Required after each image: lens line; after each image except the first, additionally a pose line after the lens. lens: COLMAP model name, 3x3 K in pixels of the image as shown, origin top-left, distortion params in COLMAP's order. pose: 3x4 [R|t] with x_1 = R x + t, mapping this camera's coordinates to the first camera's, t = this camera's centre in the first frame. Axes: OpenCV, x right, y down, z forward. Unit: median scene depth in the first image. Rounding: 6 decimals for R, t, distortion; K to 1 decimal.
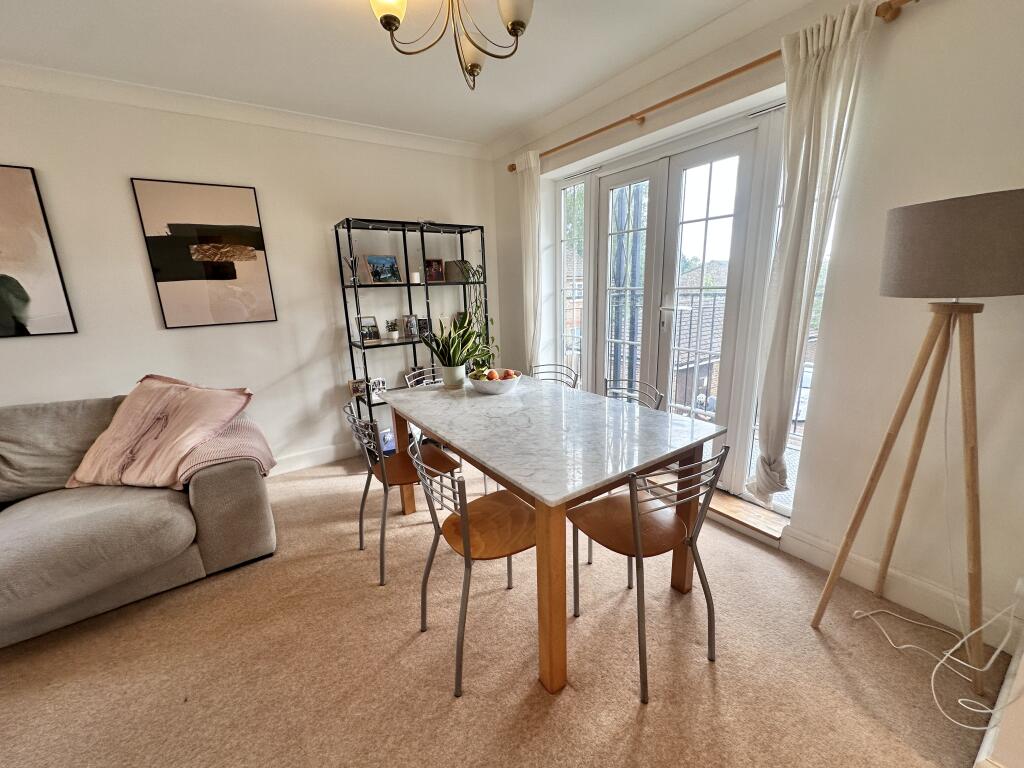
lens RADIAL K [[406.6, 0, 511.8], [0, 406.6, 383.9], [0, 0, 1]] dist [-0.003220, 0.000156]
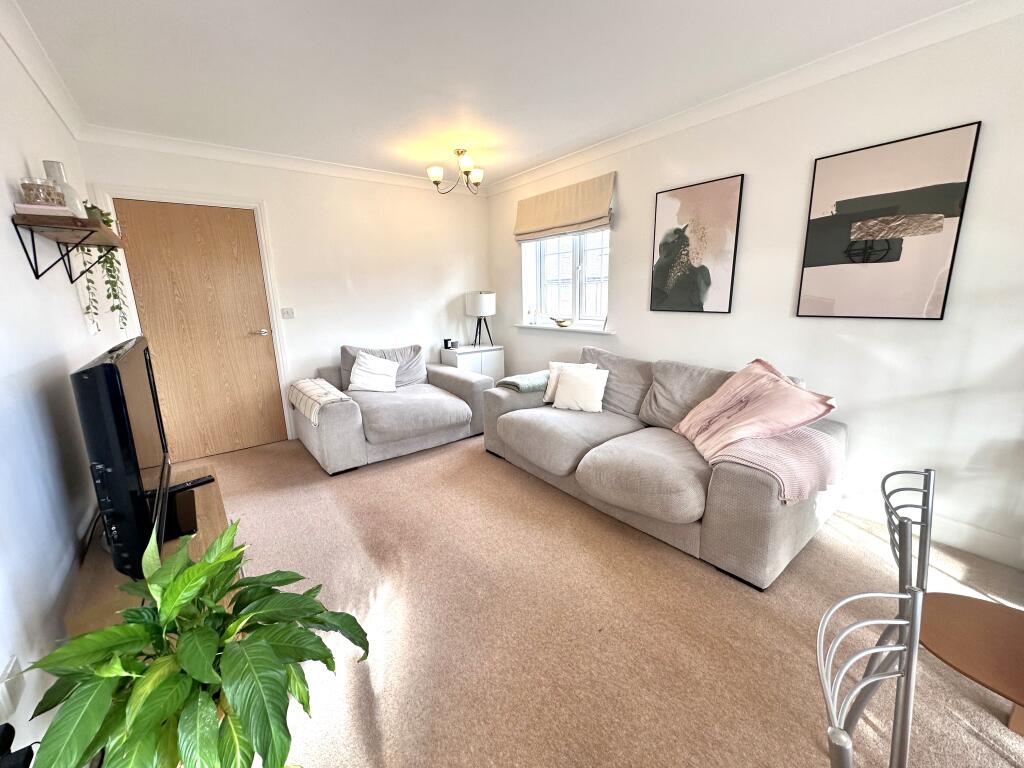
lens RADIAL K [[406.6, 0, 509.6], [0, 406.6, 383.2], [0, 0, 1]] dist [-0.003220, 0.000156]
pose [[0.062447, 0.248907, -0.966512, 0.089198], [-0.212736, 0.949467, 0.230772, -0.074558], [0.975112, 0.191201, 0.112242, 0.305587]]
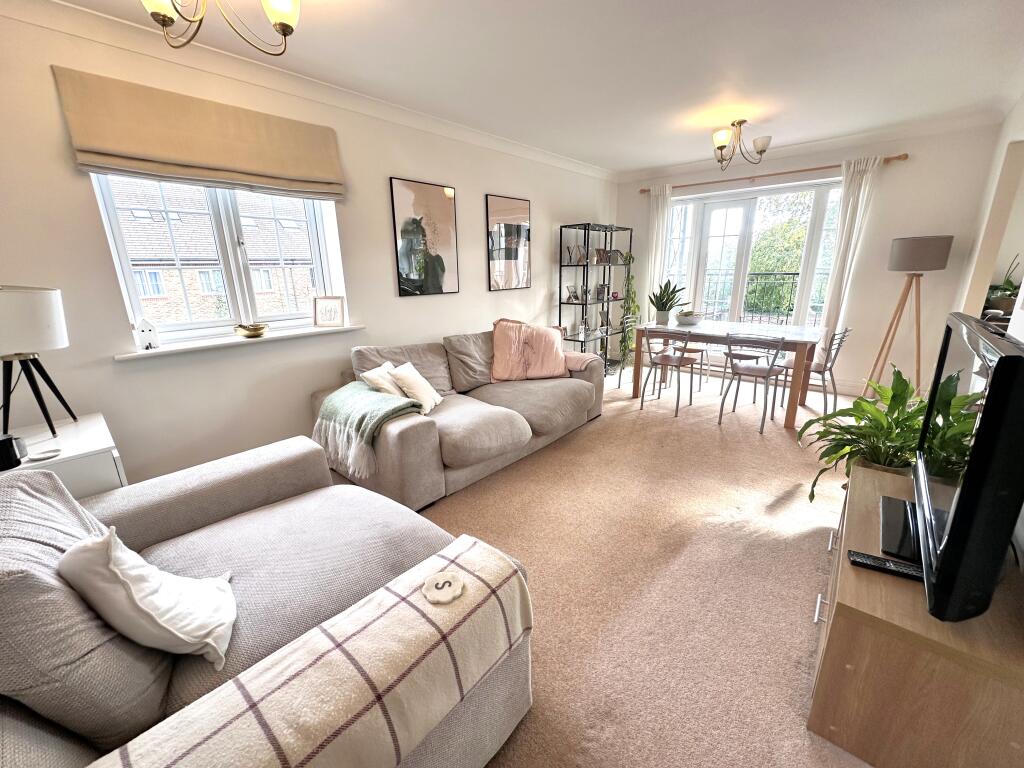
lens RADIAL K [[406.6, 0, 512.6], [0, 406.6, 382.2], [0, 0, 1]] dist [-0.003220, 0.000156]
pose [[0.969471, -0.055270, 0.238895, -1.381673], [0.047724, 0.998165, 0.037264, 0.190128], [-0.240516, -0.024725, 0.970330, -0.646671]]
